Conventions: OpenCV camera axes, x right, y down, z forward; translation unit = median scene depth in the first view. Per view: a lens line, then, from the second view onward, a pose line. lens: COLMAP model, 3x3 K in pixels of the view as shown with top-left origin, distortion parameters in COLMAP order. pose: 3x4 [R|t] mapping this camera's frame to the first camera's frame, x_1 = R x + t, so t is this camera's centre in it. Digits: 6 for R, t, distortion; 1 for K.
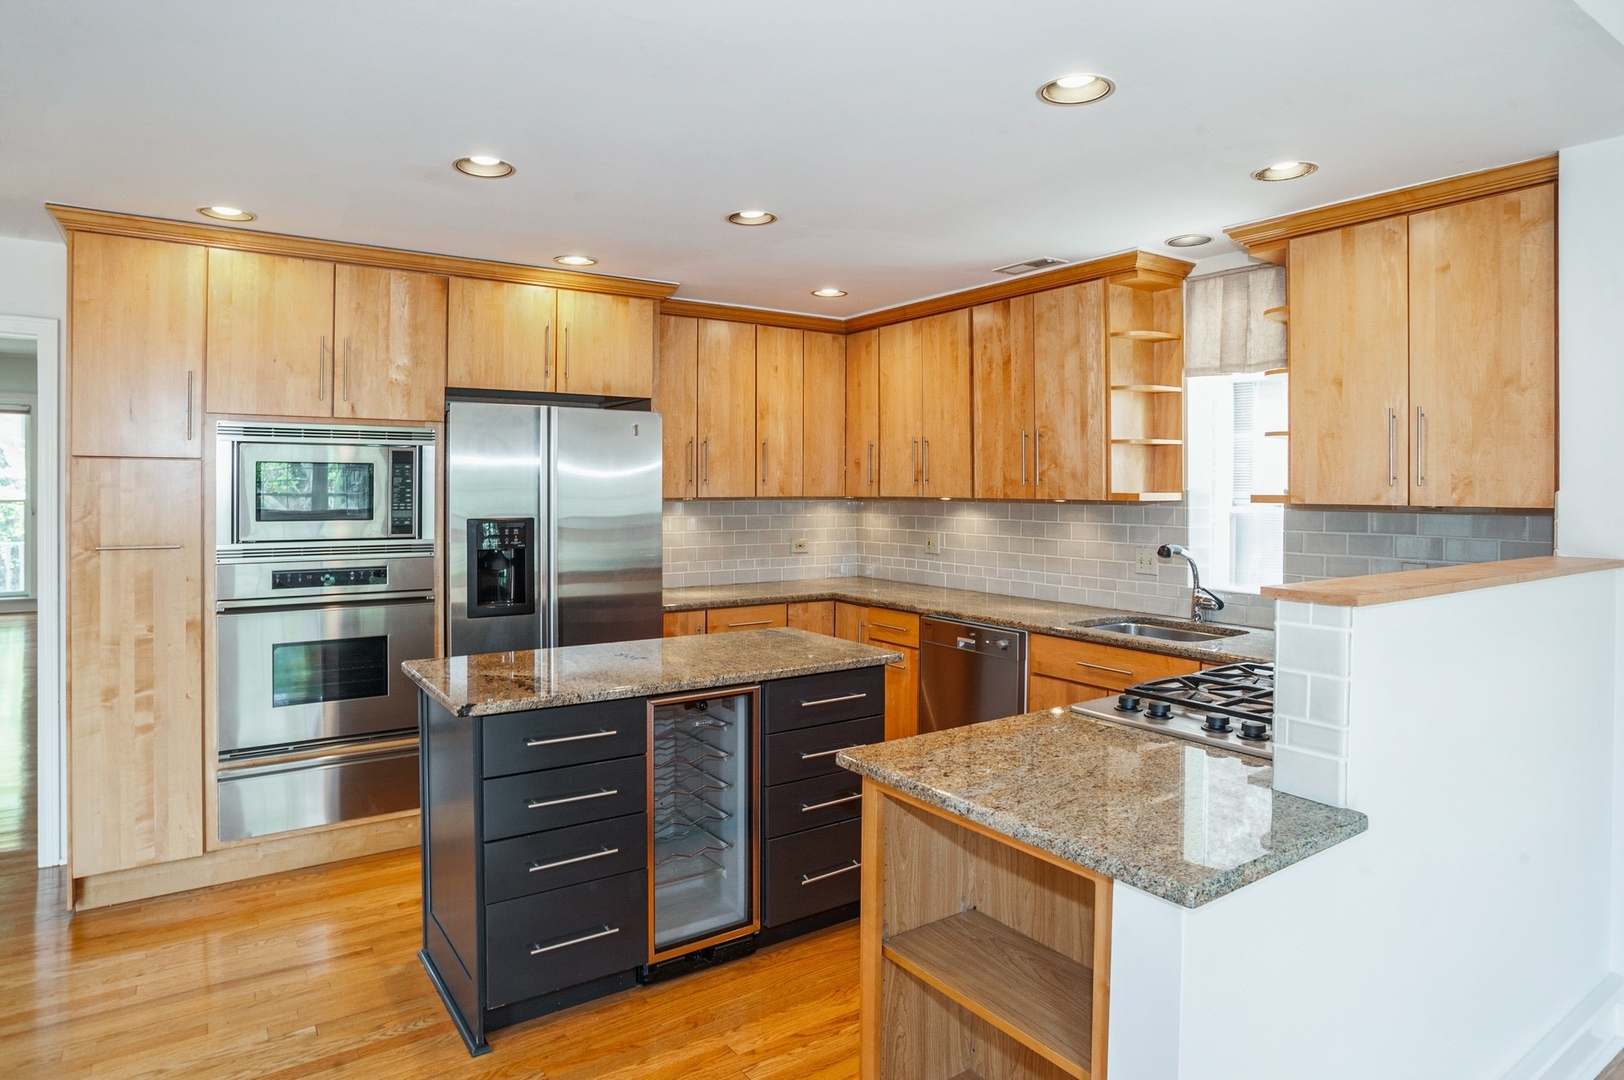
lens RADIAL K [[931.7, 0, 833.7], [0, 931.7, 499.5], [0, 0, 1]] dist [-0.047538, 0.012670]
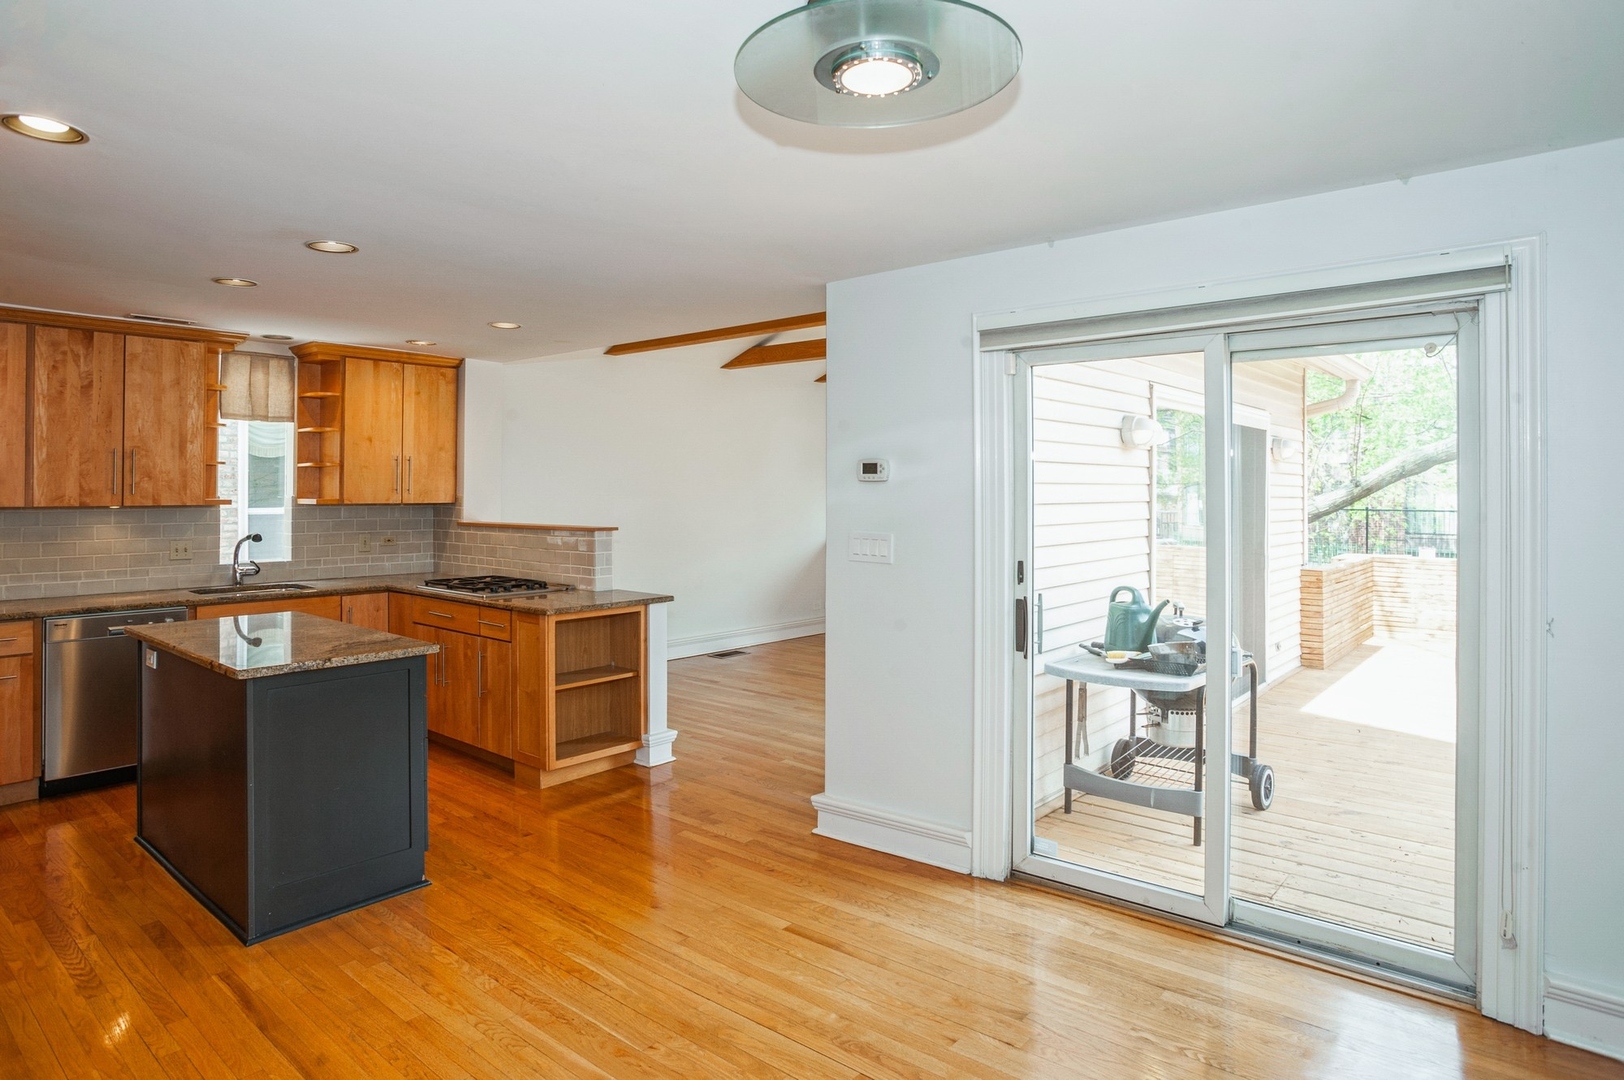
lens RADIAL K [[931.7, 0, 782.9], [0, 931.7, 457.7], [0, 0, 1]] dist [-0.047538, 0.012670]
pose [[-0.217953, 0.022640, 0.975697, -1.283565], [0.010063, 0.999730, -0.020950, -0.033999], [-0.975907, 0.005252, -0.218122, 0.486108]]
